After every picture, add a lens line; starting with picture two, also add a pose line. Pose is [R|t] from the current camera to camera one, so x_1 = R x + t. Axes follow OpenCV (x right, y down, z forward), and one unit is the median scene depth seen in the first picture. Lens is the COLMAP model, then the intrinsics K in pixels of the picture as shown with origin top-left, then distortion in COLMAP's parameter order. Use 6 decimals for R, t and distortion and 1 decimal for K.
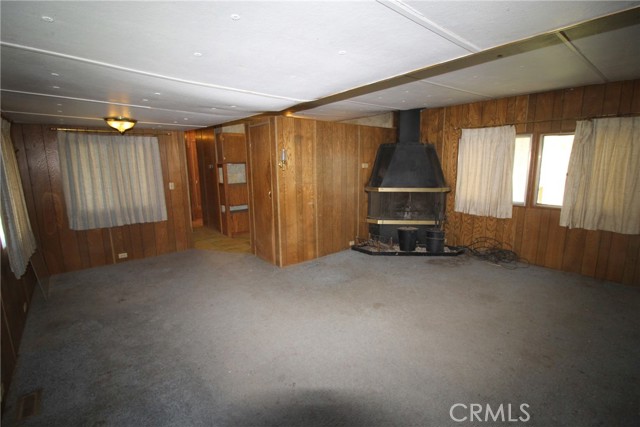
lens RADIAL K [[296.4, 0, 320.3], [0, 296.4, 213.0], [0, 0, 1]] dist [-0.003780, -0.000431]
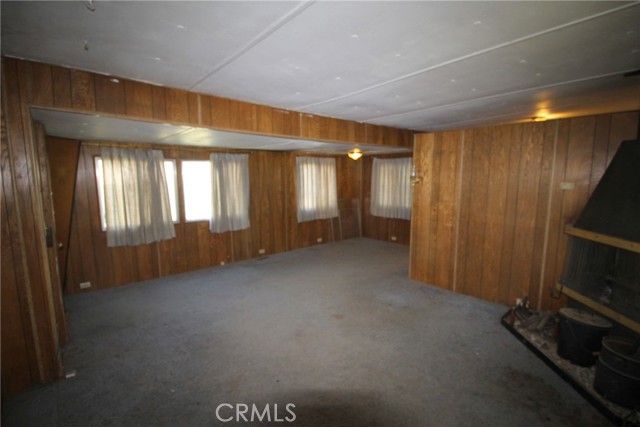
lens RADIAL K [[296.4, 0, 320.2], [0, 296.4, 214.9], [0, 0, 1]] dist [-0.003780, -0.000431]
pose [[0.025825, 0.139713, -0.989855, 0.839940], [-0.163643, 0.977419, 0.133688, -0.119561], [0.986181, 0.158531, 0.048105, 0.591111]]
